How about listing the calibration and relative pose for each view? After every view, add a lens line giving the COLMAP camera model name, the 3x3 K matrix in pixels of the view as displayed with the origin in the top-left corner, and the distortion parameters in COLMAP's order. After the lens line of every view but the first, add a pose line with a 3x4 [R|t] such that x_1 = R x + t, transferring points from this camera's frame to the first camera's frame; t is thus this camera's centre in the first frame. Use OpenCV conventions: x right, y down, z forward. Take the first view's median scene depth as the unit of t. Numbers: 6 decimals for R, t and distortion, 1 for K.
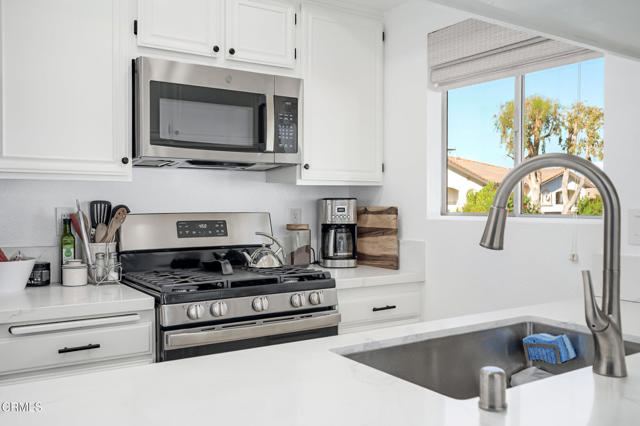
lens RADIAL K [[574.5, 0, 313.9], [0, 574.5, 210.8], [0, 0, 1]] dist [-0.007822, -0.005557]
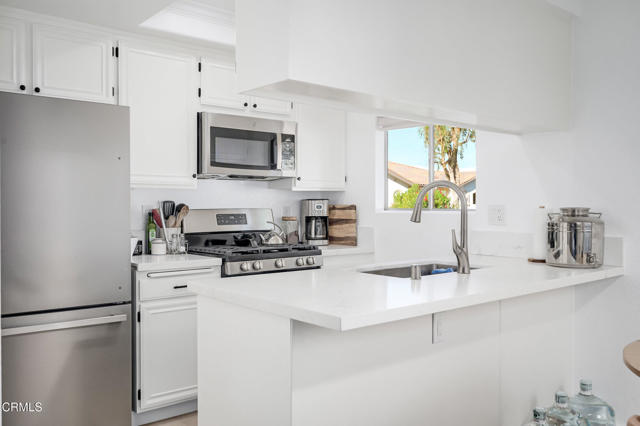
lens RADIAL K [[574.5, 0, 316.9], [0, 574.5, 212.4], [0, 0, 1]] dist [-0.007822, -0.005557]
pose [[0.991655, -0.002504, 0.128897, -0.169657], [0.002191, 0.999994, 0.002571, 0.010100], [-0.128902, -0.002267, 0.991655, -0.551992]]
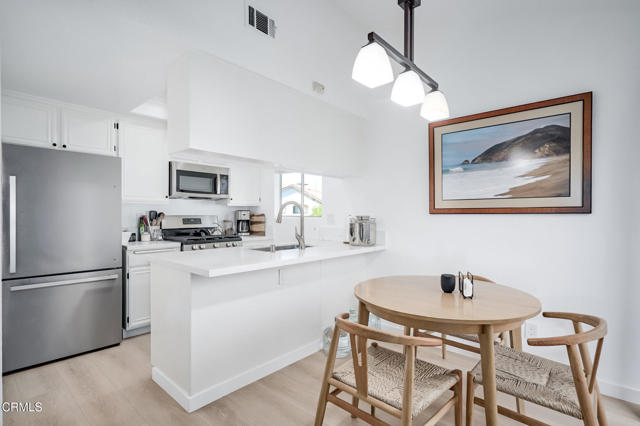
lens RADIAL K [[325.9, 0, 322.5], [0, 325.9, 217.5], [0, 0, 1]] dist [-0.001393, -0.001156]
pose [[0.961553, 0.002001, 0.274614, -0.023089], [-0.002245, 0.999997, 0.000575, 0.011333], [-0.274612, -0.001169, 0.961554, -0.677637]]
